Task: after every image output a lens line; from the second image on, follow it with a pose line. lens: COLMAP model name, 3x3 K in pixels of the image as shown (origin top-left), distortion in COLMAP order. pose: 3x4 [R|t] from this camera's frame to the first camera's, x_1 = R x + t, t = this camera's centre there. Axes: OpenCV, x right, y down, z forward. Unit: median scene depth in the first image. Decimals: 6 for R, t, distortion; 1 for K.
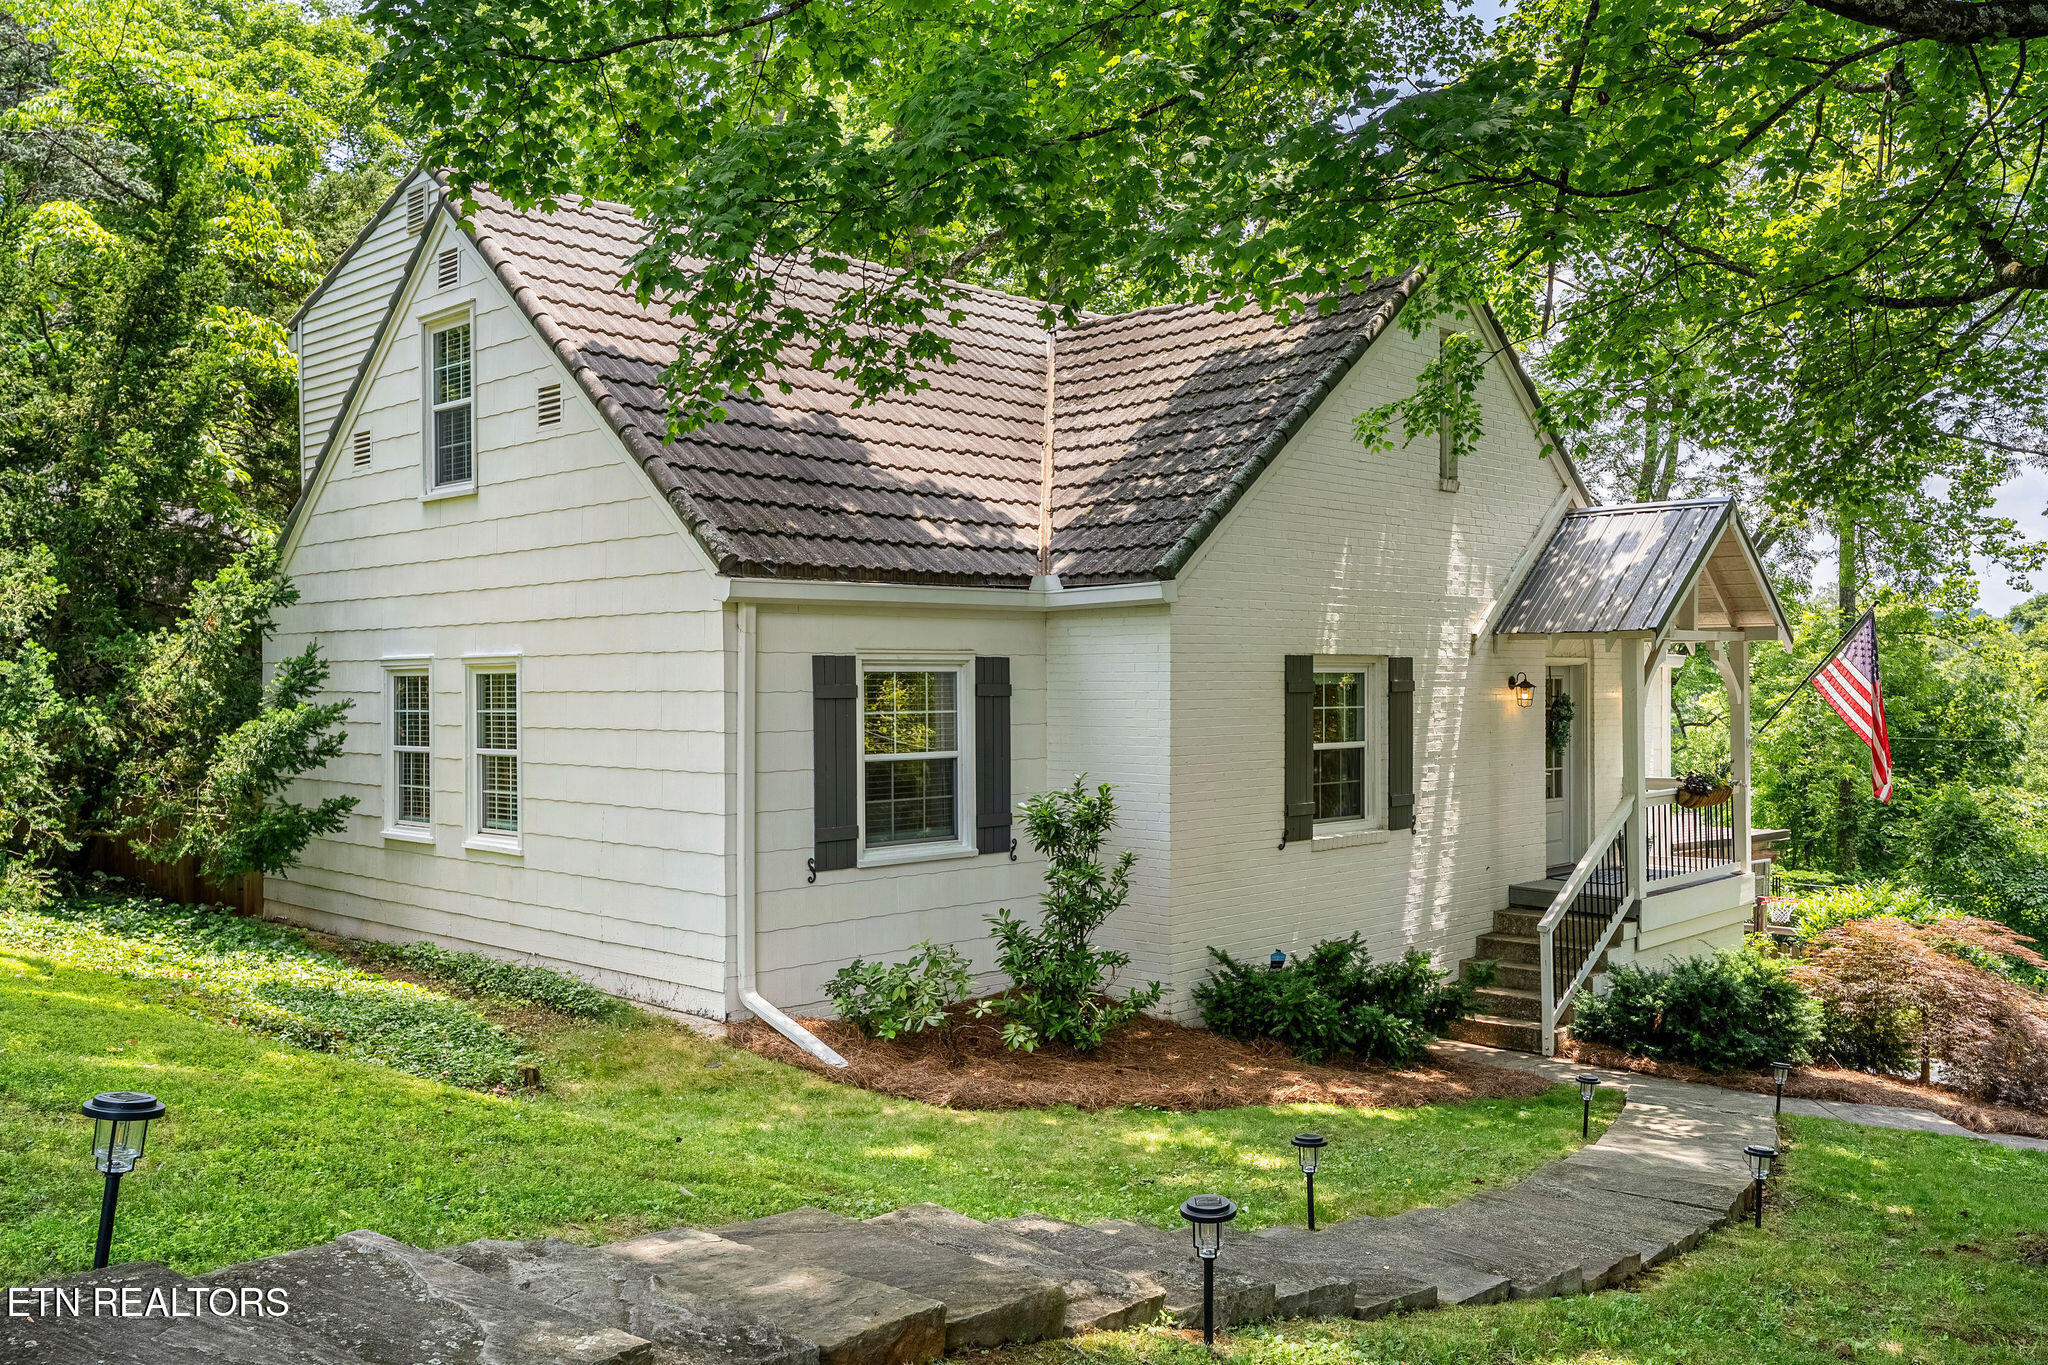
lens RADIAL K [[1707.4, 0, 1023.1], [0, 1707.4, 690.4], [0, 0, 1]] dist [0.004952, 0.004448]
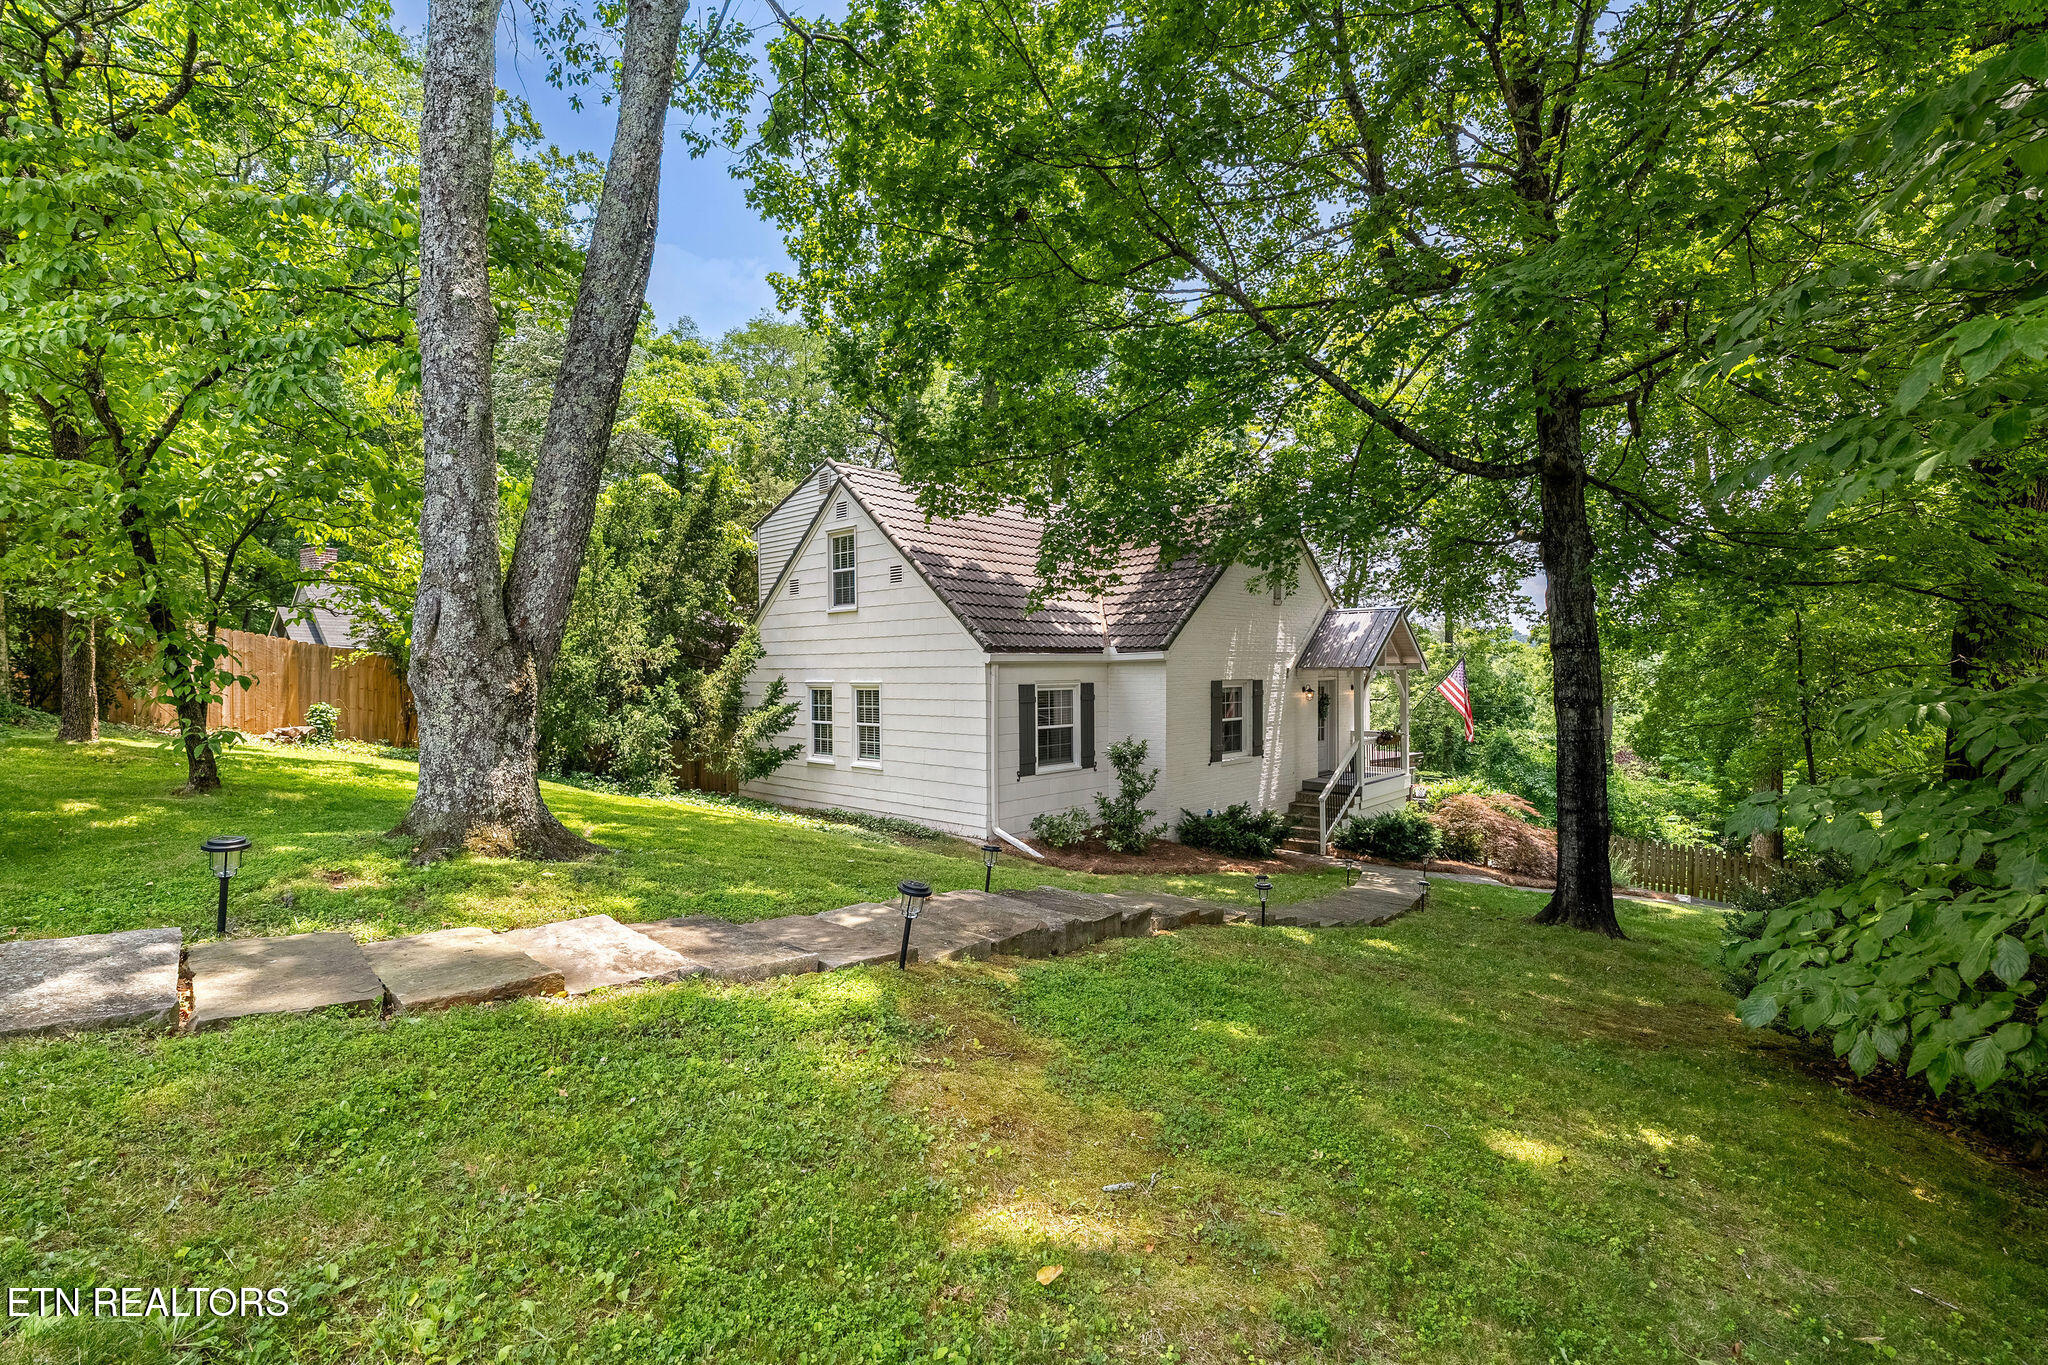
lens RADIAL K [[934.3, 0, 1020.1], [0, 934.3, 683.8], [0, 0, 1]] dist [-0.004413, -0.000317]
pose [[0.999768, -0.002217, 0.021405, -0.127191], [0.001953, 0.999922, 0.012333, -0.032040], [-0.021431, -0.012288, 0.999695, -0.241683]]
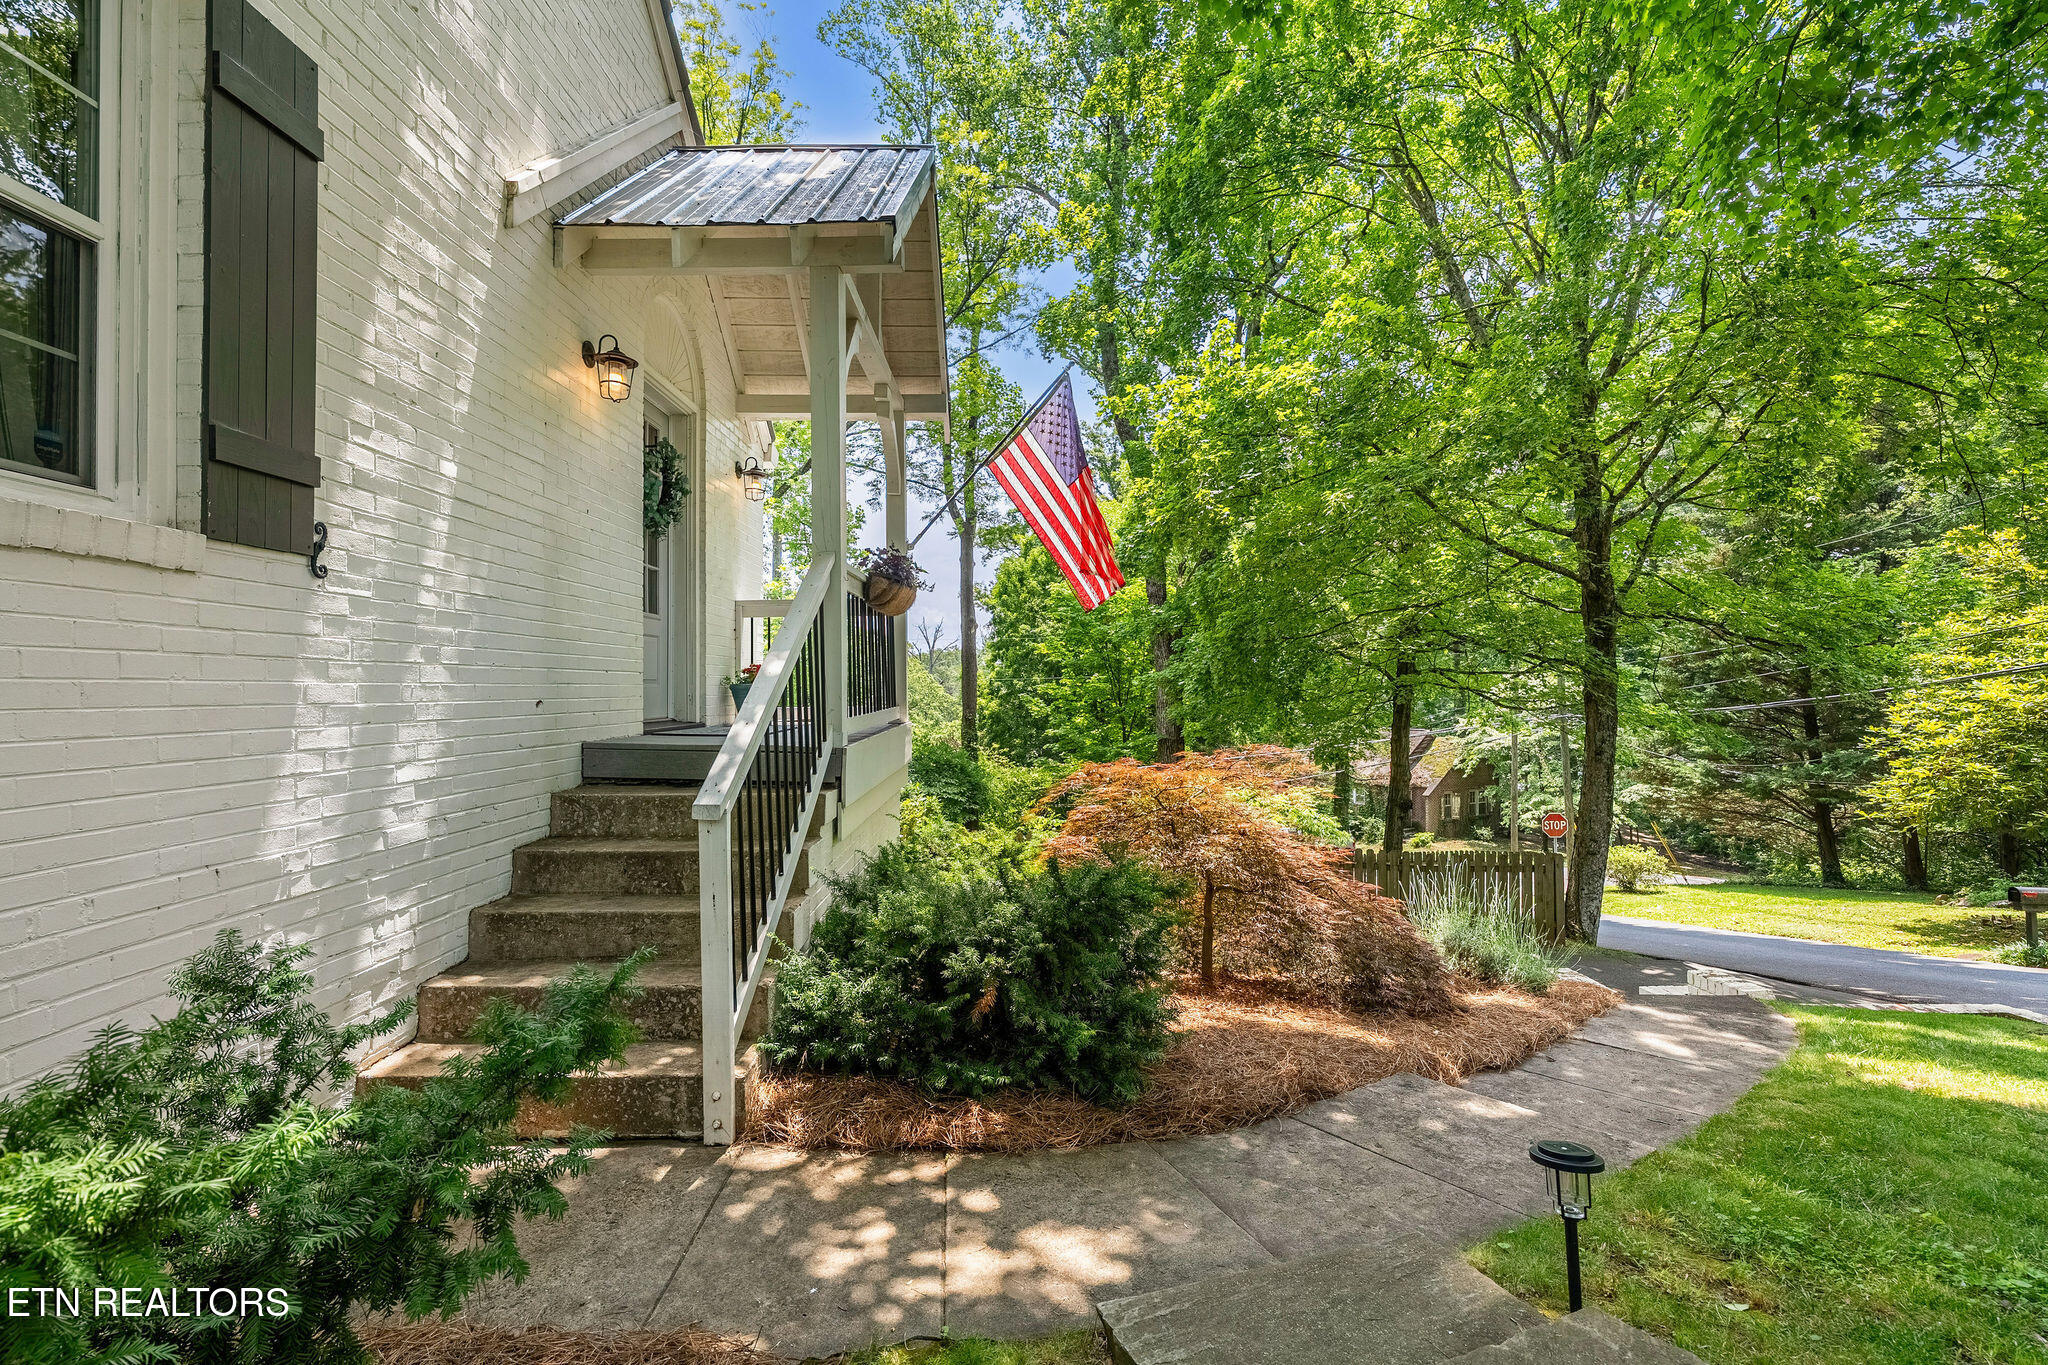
lens RADIAL K [[934.3, 0, 1020.1], [0, 934.3, 683.8], [0, 0, 1]] dist [-0.004413, -0.000317]
pose [[0.723501, 0.006719, 0.690291, 0.217124], [0.001877, 0.999930, -0.011701, 0.116868], [-0.690321, 0.009761, 0.723437, 0.823952]]
